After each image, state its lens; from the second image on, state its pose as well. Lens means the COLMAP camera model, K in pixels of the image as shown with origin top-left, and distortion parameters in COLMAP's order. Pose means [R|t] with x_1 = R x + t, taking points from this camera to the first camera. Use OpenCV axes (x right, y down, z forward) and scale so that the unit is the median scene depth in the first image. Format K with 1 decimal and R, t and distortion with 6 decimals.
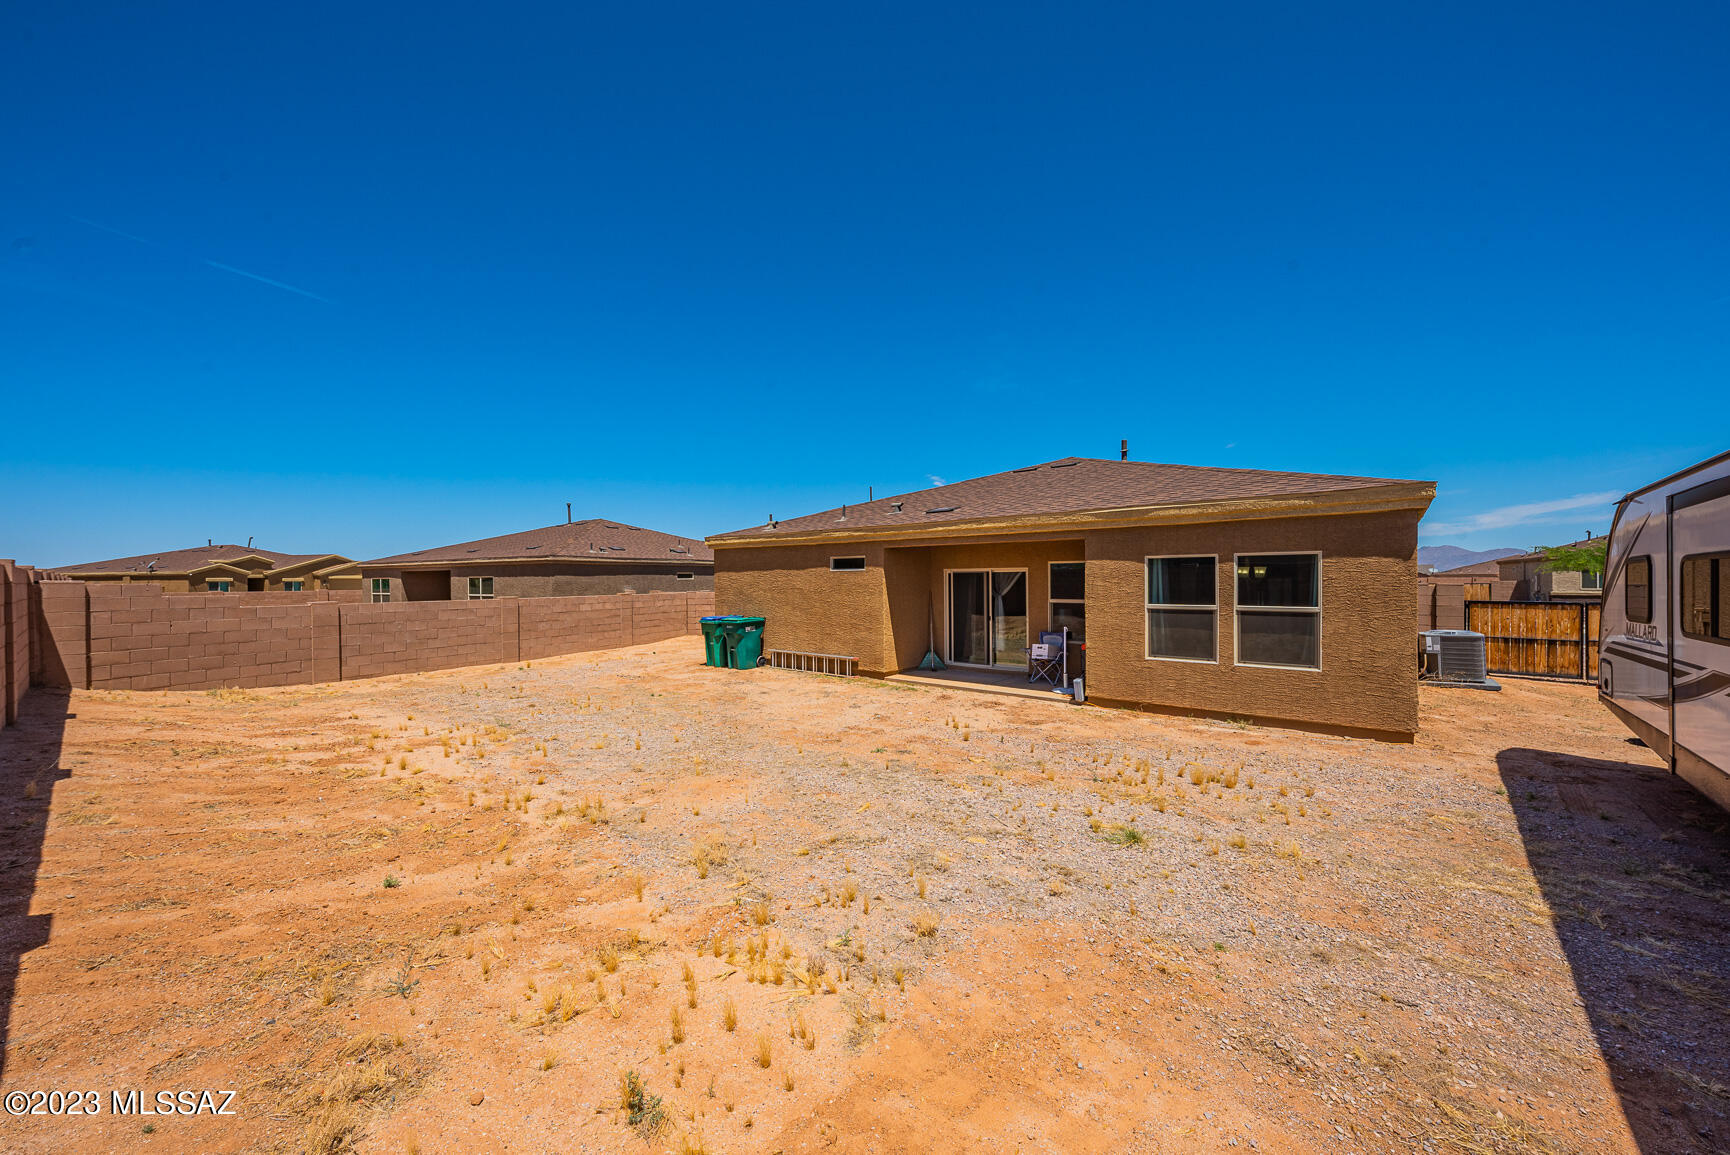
lens RADIAL K [[678.2, 0, 877.3], [0, 678.2, 583.2], [0, 0, 1]] dist [0.009754, -0.000170]
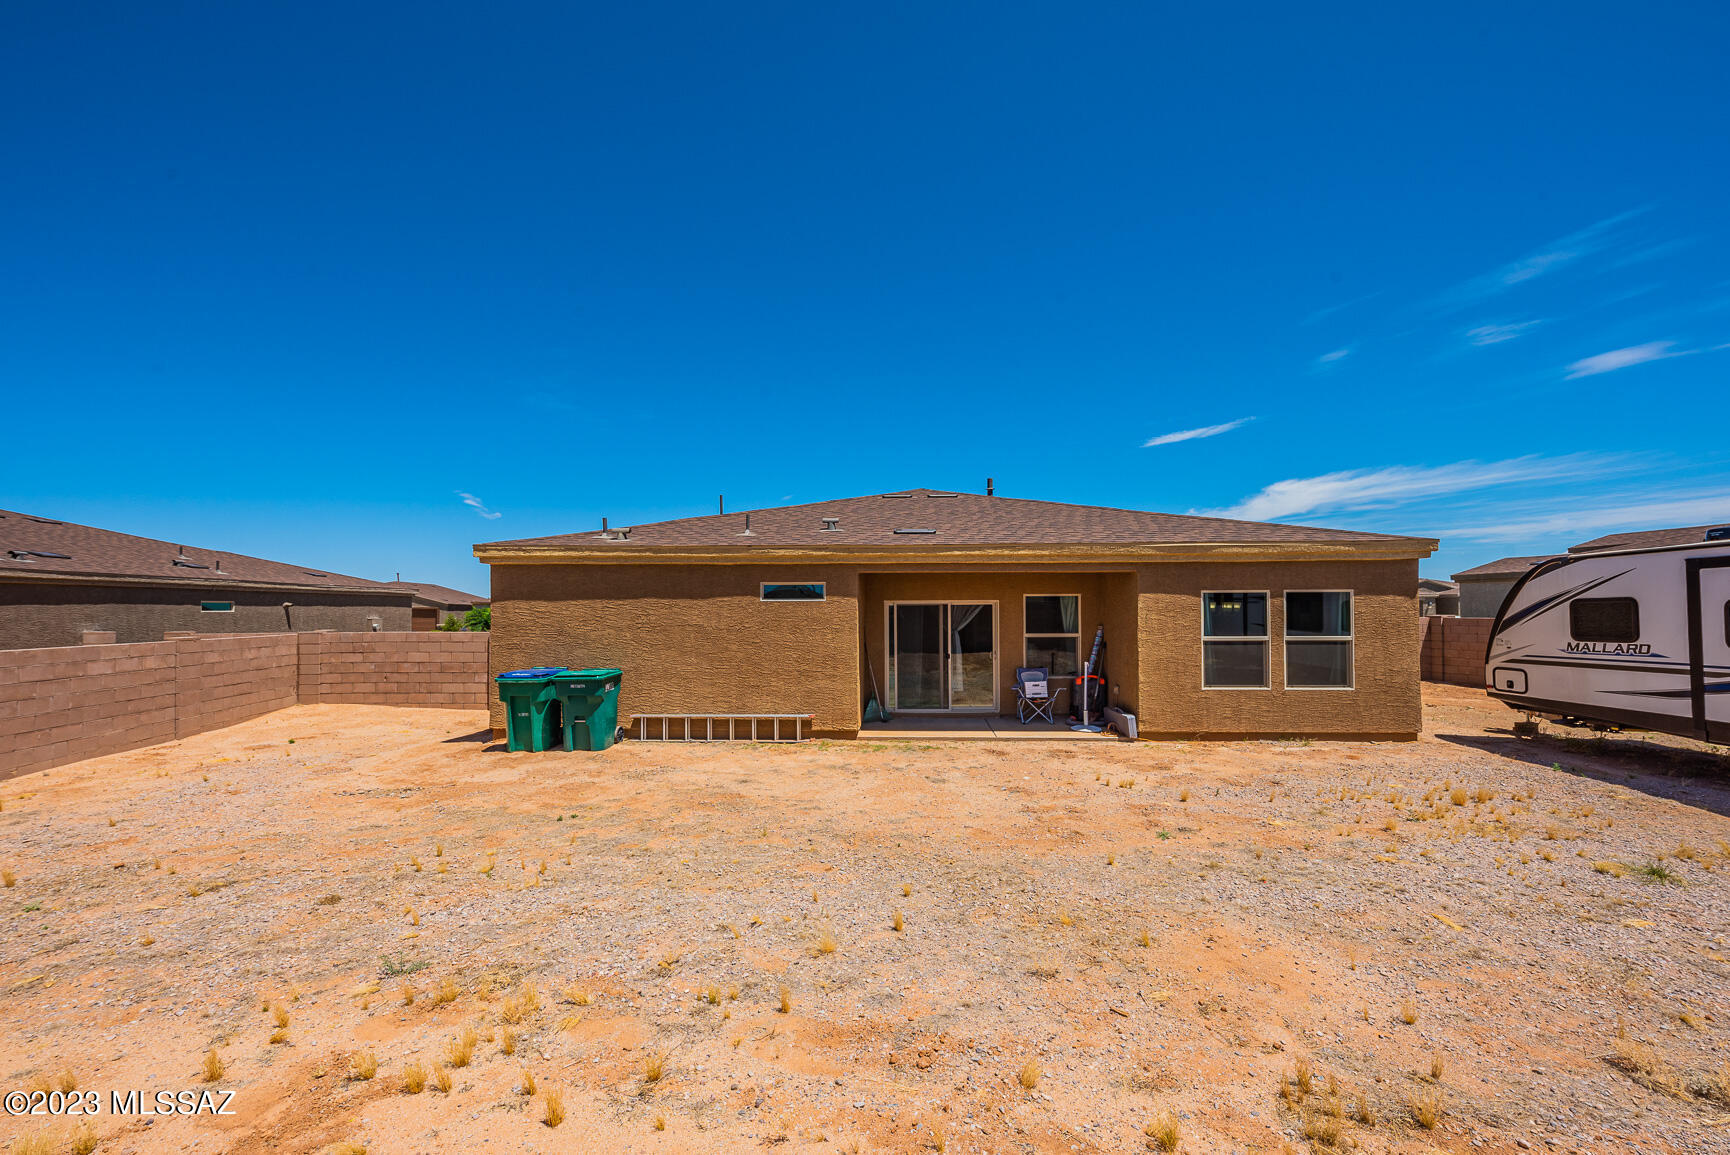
lens RADIAL K [[645.7, 0, 862.4], [0, 645.7, 604.4], [0, 0, 1]] dist [0.011322, -0.001200]
pose [[0.772520, 0.009363, 0.634921, -0.476064], [0.002761, 0.999832, -0.018103, -0.001774], [-0.634984, 0.015738, 0.772365, 0.420968]]
